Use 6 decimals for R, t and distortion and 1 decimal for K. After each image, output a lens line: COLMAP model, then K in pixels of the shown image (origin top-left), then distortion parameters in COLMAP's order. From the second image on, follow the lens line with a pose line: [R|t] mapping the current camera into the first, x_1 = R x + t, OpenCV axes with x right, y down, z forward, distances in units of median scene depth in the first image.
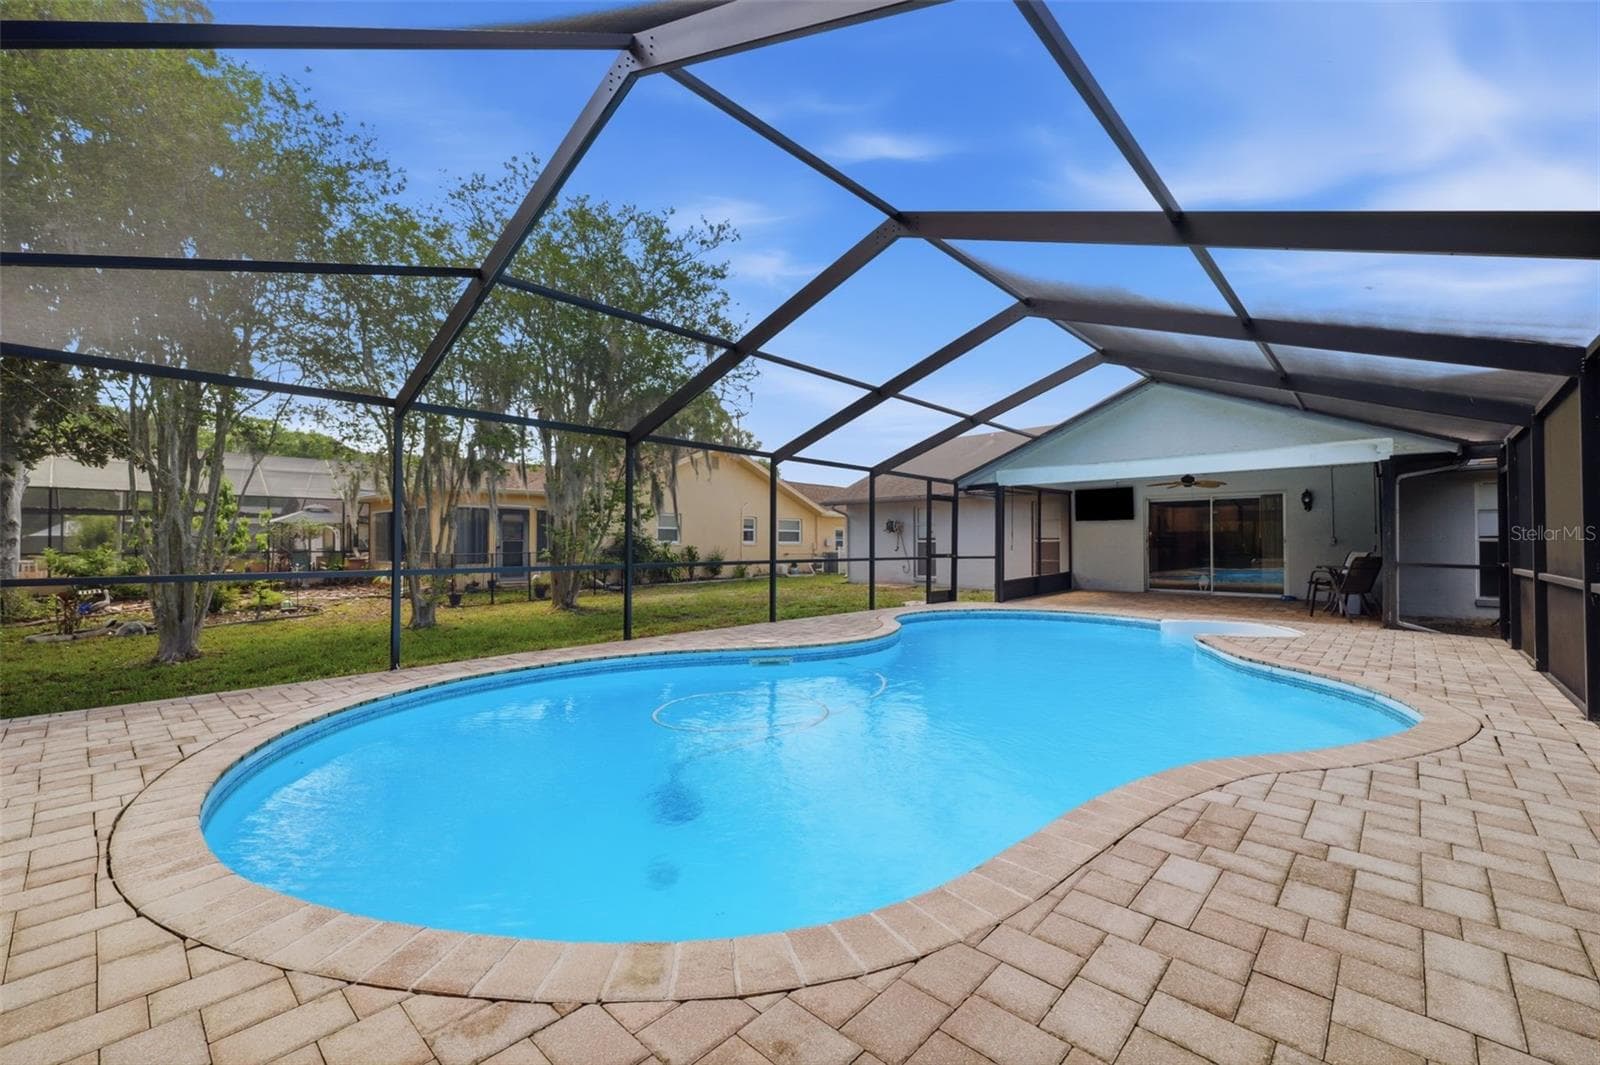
lens RADIAL K [[664.0, 0, 798.7], [0, 664.0, 538.2], [0, 0, 1]] dist [0.000247, -0.000306]
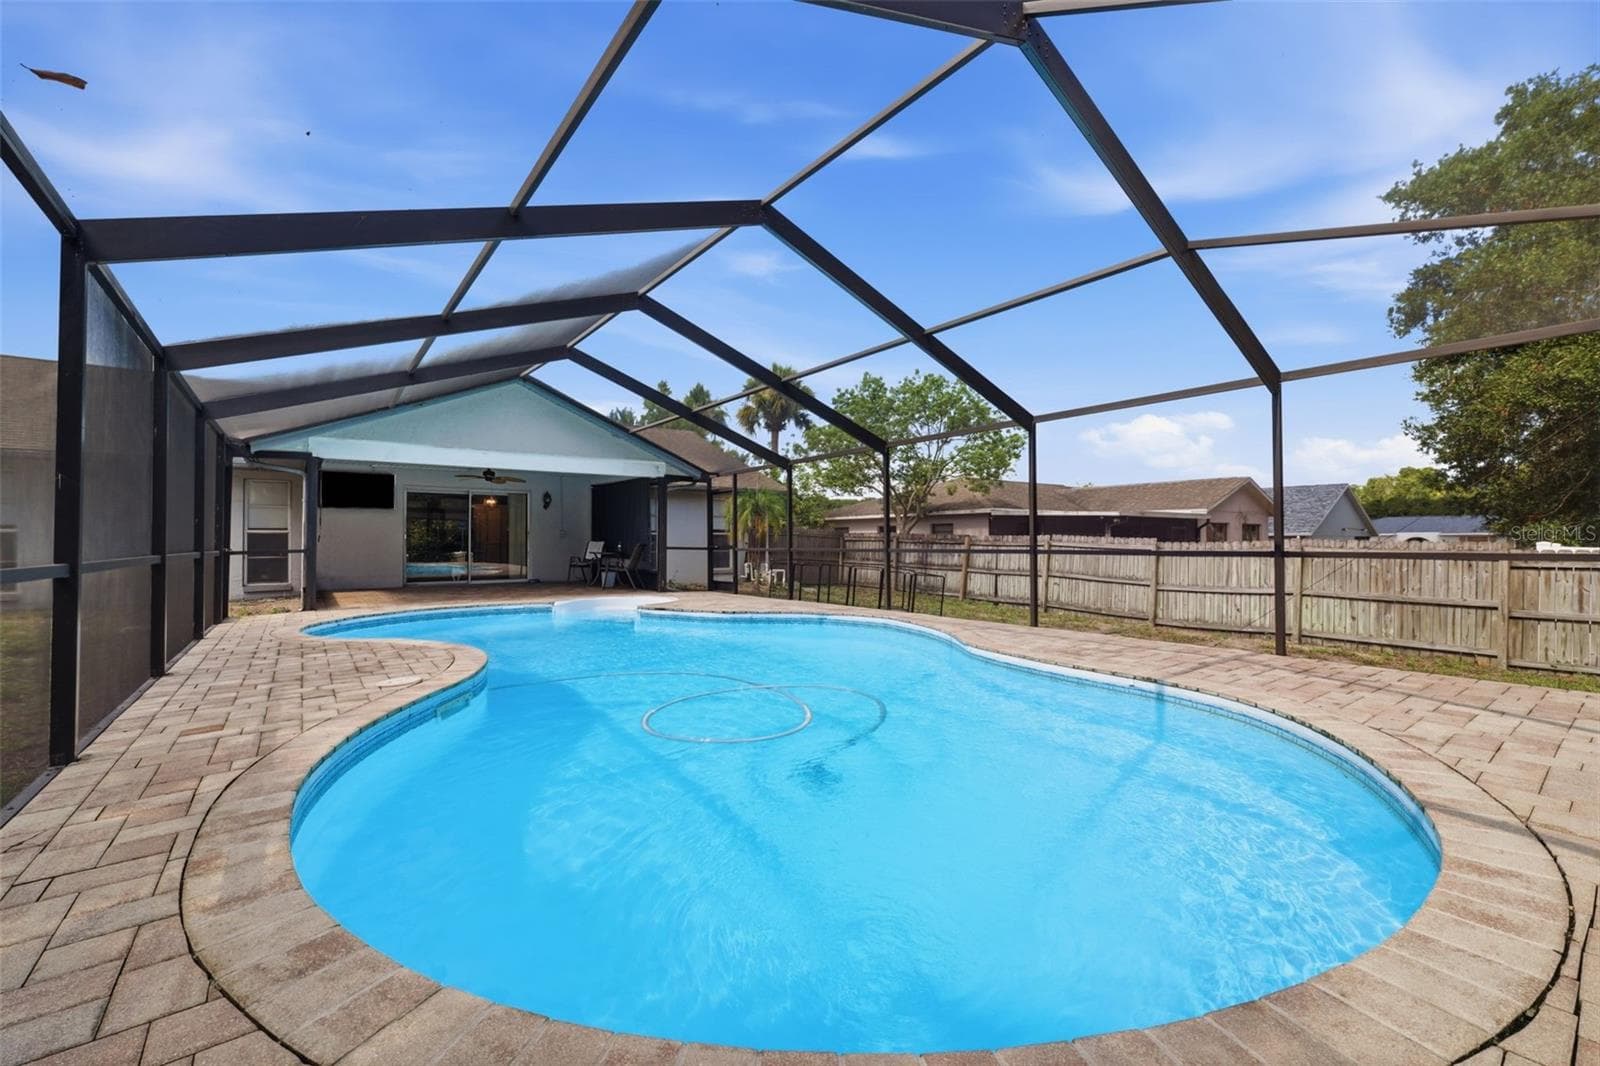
lens RADIAL K [[664.0, 0, 798.7], [0, 664.0, 538.7], [0, 0, 1]] dist [0.000247, -0.000306]
pose [[0.156775, 0.003831, 0.987627, -0.378261], [-0.003740, 0.999988, -0.003285, 0.015965], [-0.987627, -0.003179, 0.156787, 0.344780]]
